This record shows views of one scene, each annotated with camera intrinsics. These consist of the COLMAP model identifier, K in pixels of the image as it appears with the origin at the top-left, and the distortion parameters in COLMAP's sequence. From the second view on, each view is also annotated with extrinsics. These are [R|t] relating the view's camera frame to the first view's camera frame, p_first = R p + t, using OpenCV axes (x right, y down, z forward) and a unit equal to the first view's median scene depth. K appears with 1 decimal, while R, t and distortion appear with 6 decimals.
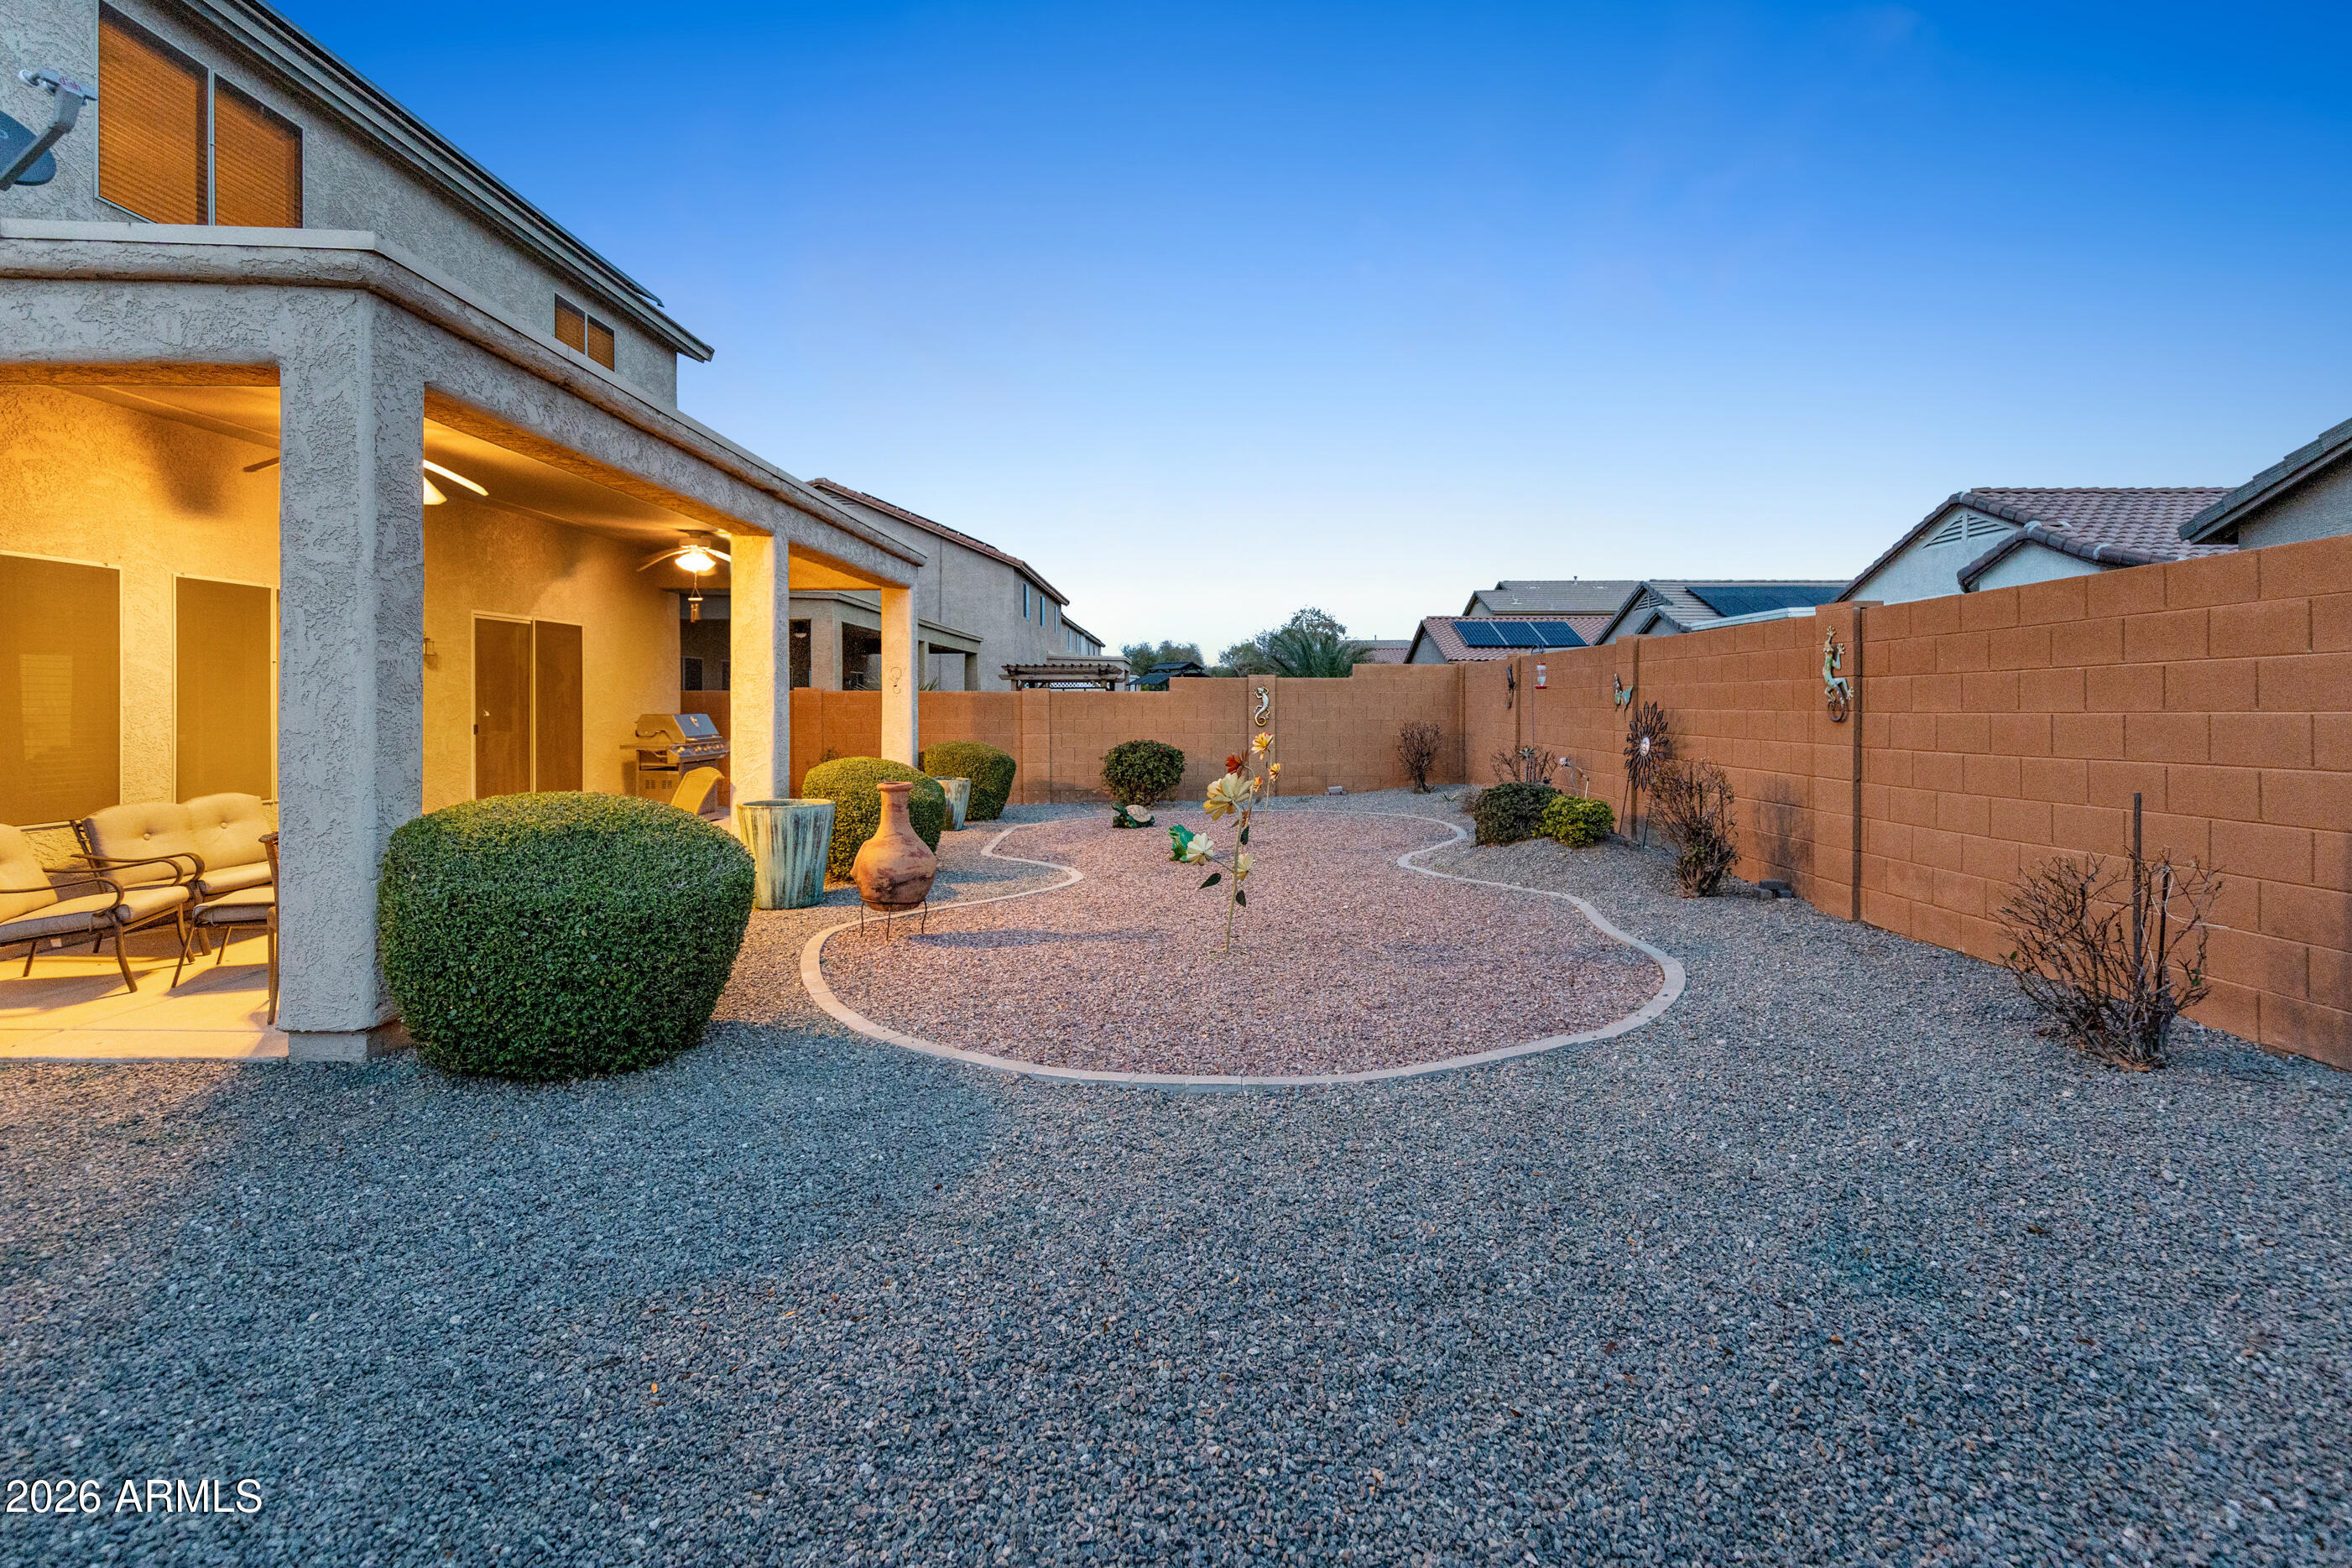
lens RADIAL K [[1111.0, 0, 1182.1], [0, 1111.0, 714.3], [0, 0, 1]] dist [0.006066, -0.000438]
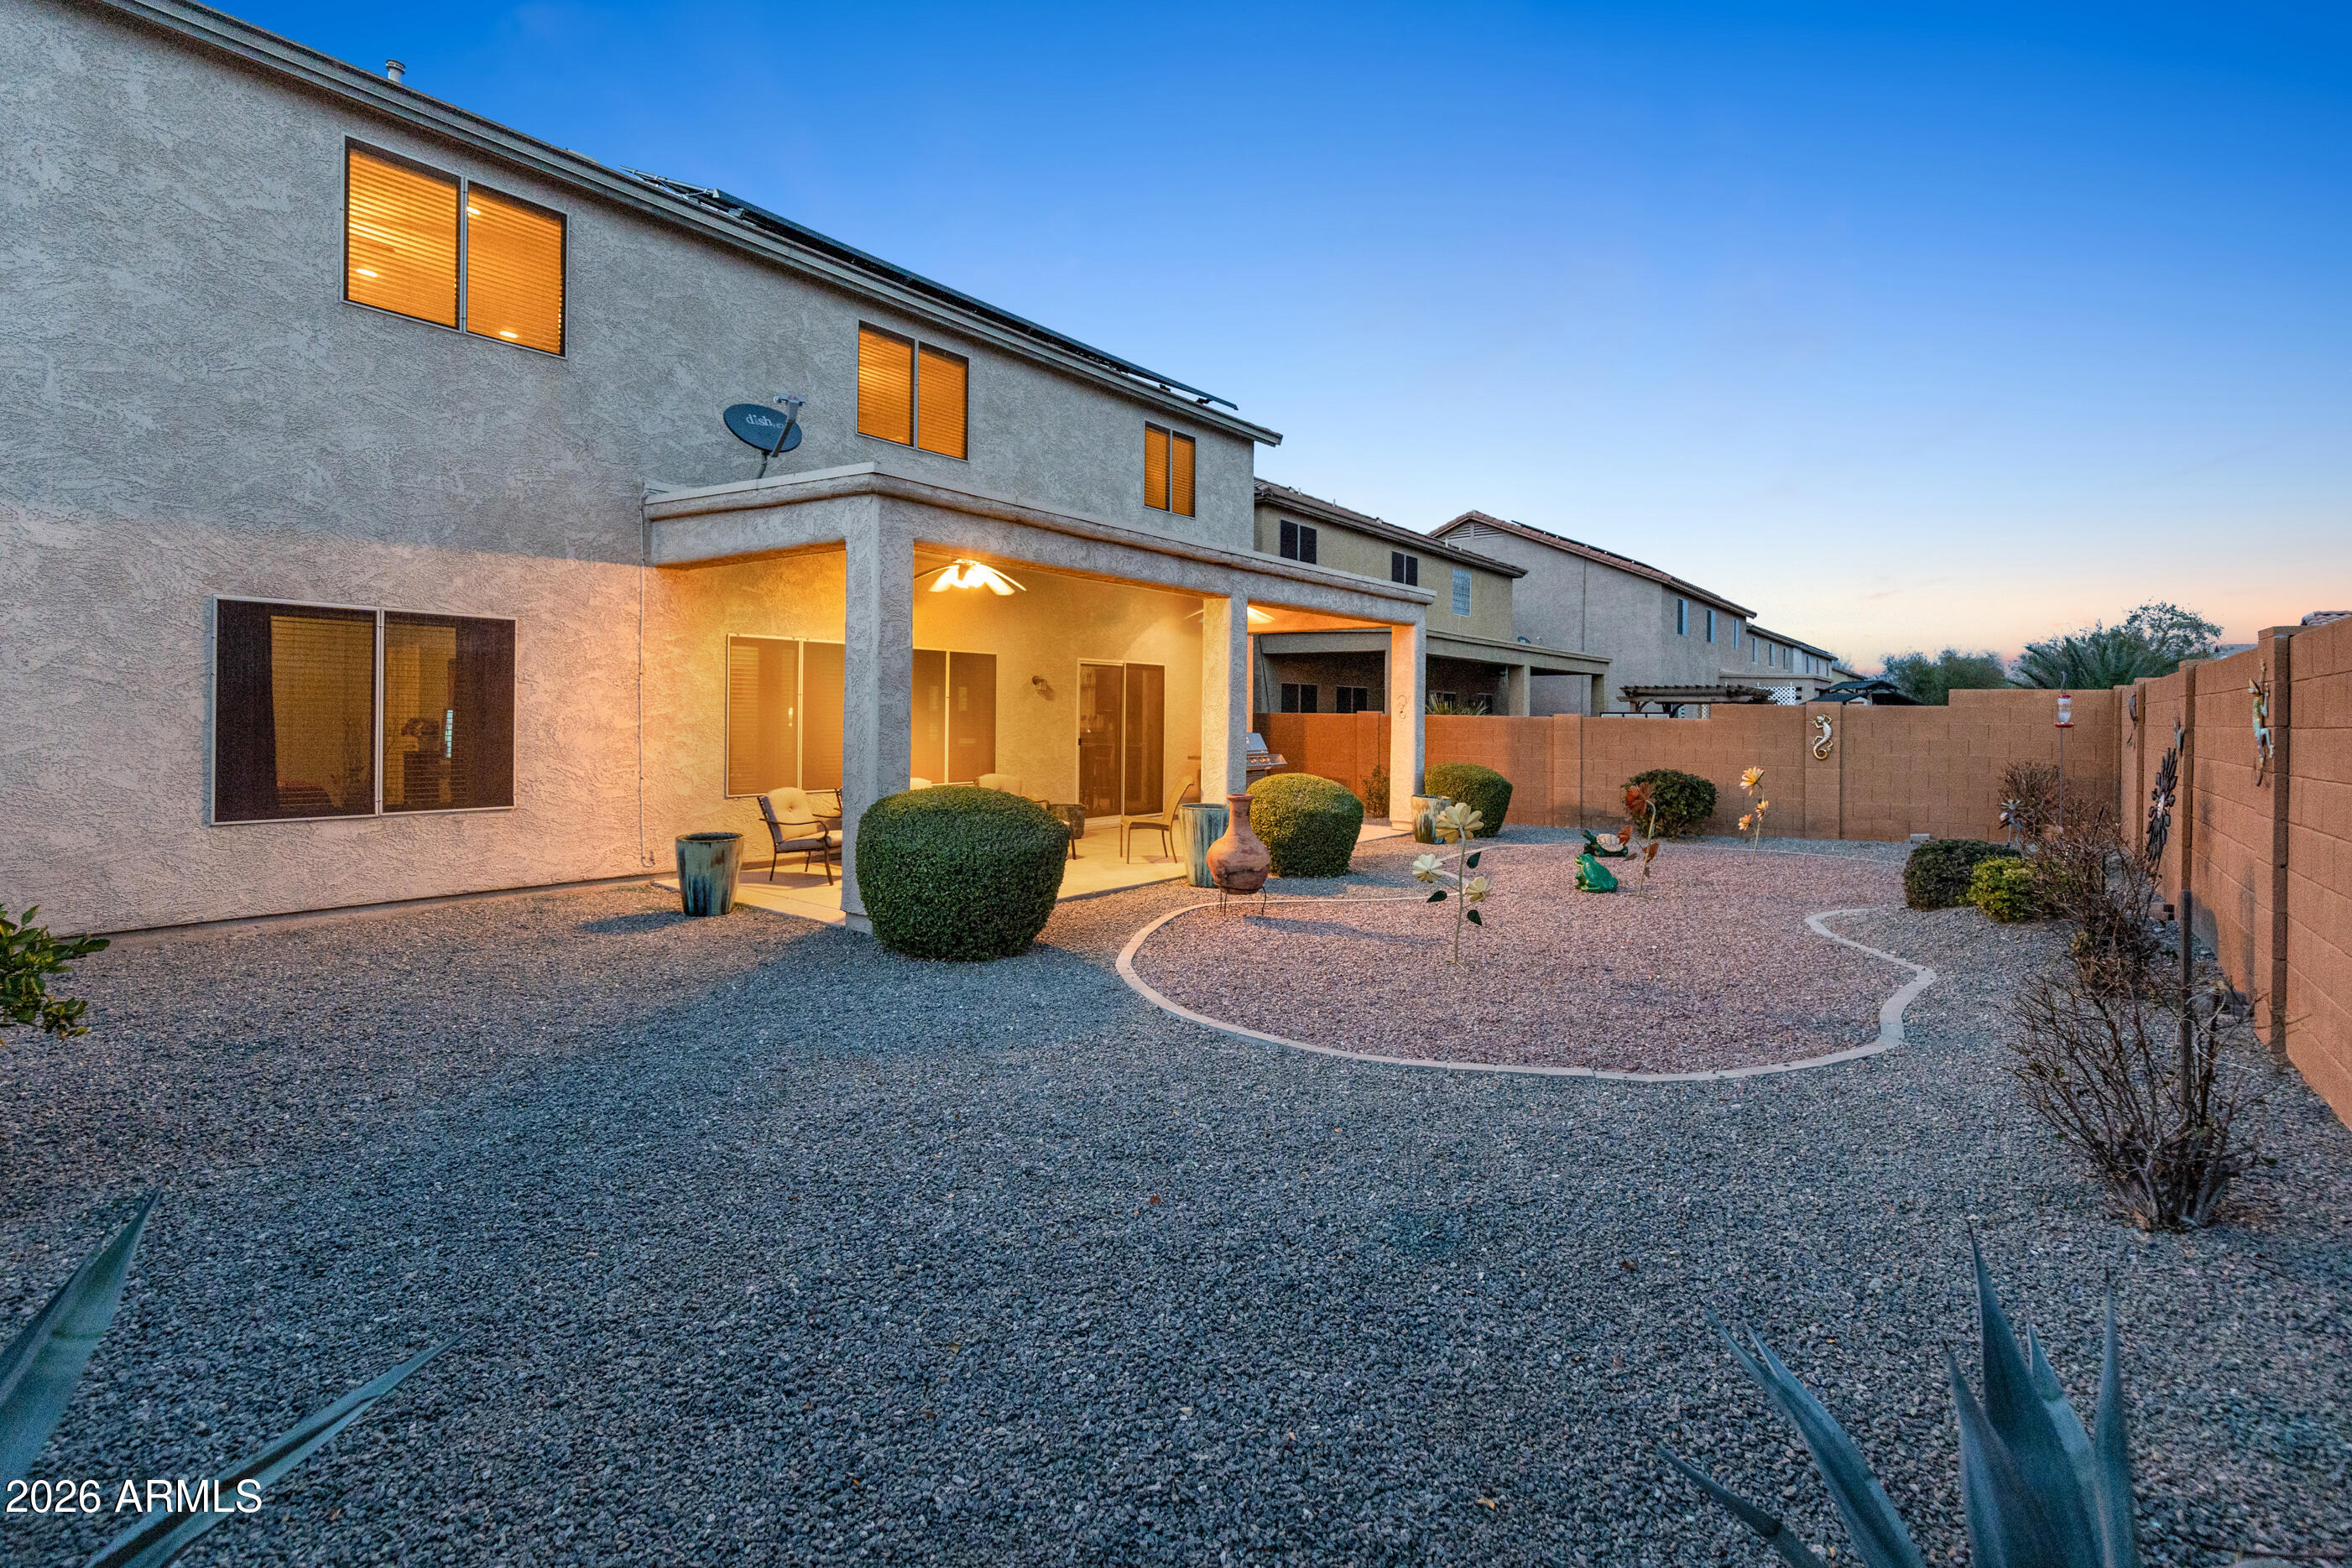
lens RADIAL K [[1198.1, 0, 1268.0], [0, 1198.1, 723.6], [0, 0, 1]] dist [0.023109, 0.000030]
pose [[0.783647, 0.019338, -0.620906, 0.572971], [-0.020049, 0.999782, 0.005834, -0.026476], [0.620883, 0.007877, 0.783863, -0.057590]]
